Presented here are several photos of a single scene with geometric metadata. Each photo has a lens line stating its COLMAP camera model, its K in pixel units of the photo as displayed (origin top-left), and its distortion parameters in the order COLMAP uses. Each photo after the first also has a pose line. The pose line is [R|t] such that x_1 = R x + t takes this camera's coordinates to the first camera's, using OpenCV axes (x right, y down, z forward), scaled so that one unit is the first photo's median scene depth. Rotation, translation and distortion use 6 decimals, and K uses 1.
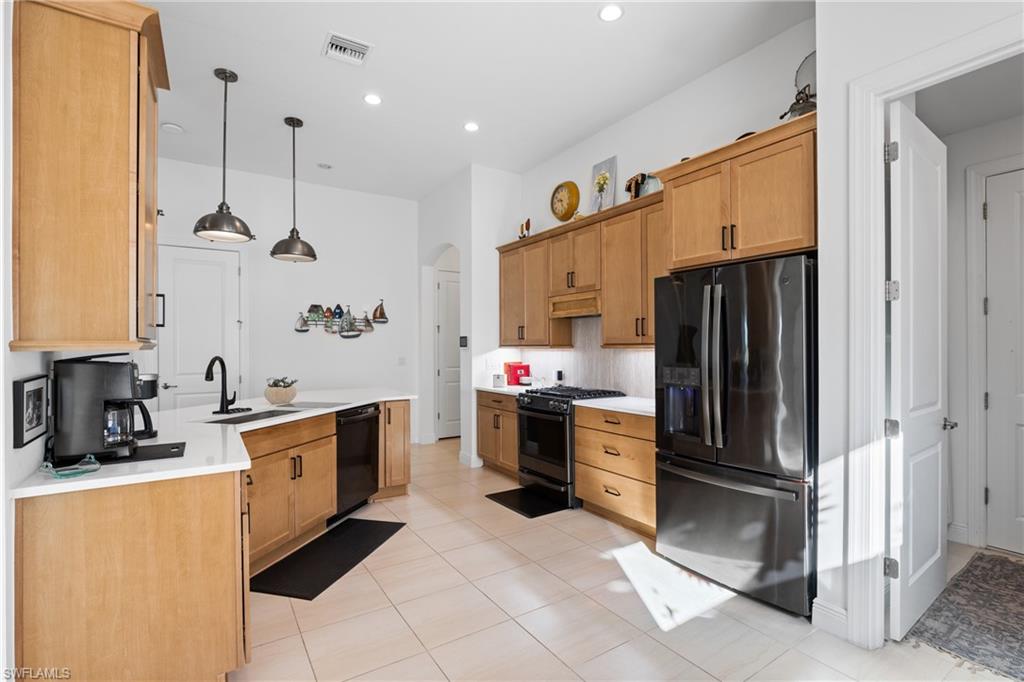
lens RADIAL K [[475.6, 0, 518.7], [0, 475.6, 343.5], [0, 0, 1]] dist [-0.001877, 0.001730]
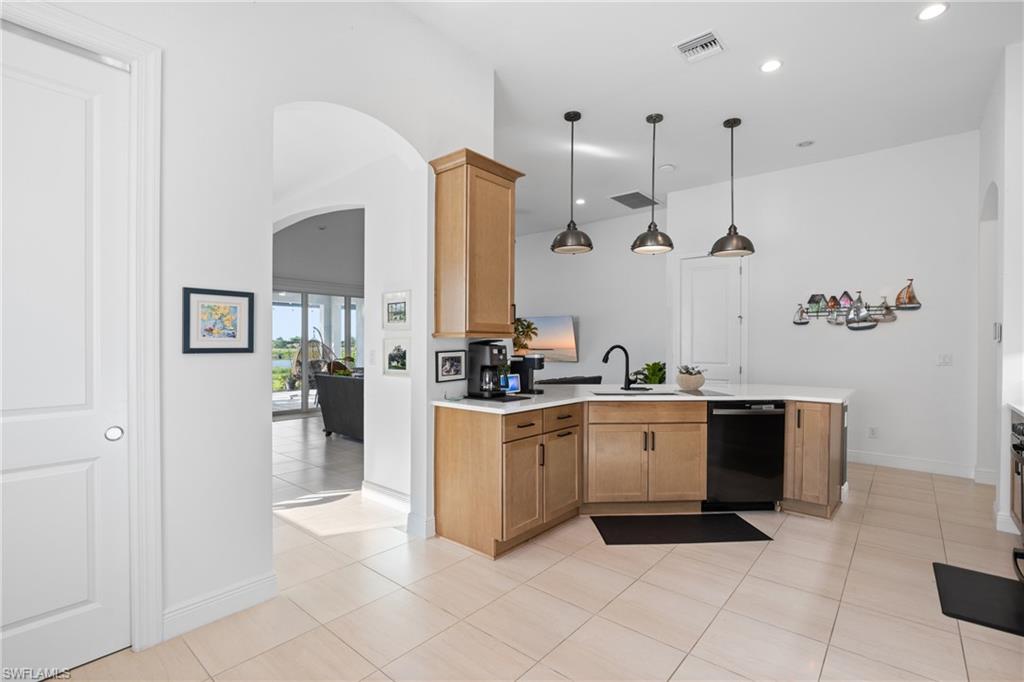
lens RADIAL K [[475.6, 0, 519.2], [0, 475.6, 343.7], [0, 0, 1]] dist [-0.001877, 0.001730]
pose [[0.292988, 0.004986, -0.956103, 0.385684], [0.001155, 0.999984, 0.005569, 0.010586], [0.956116, -0.002736, 0.292977, 0.249655]]
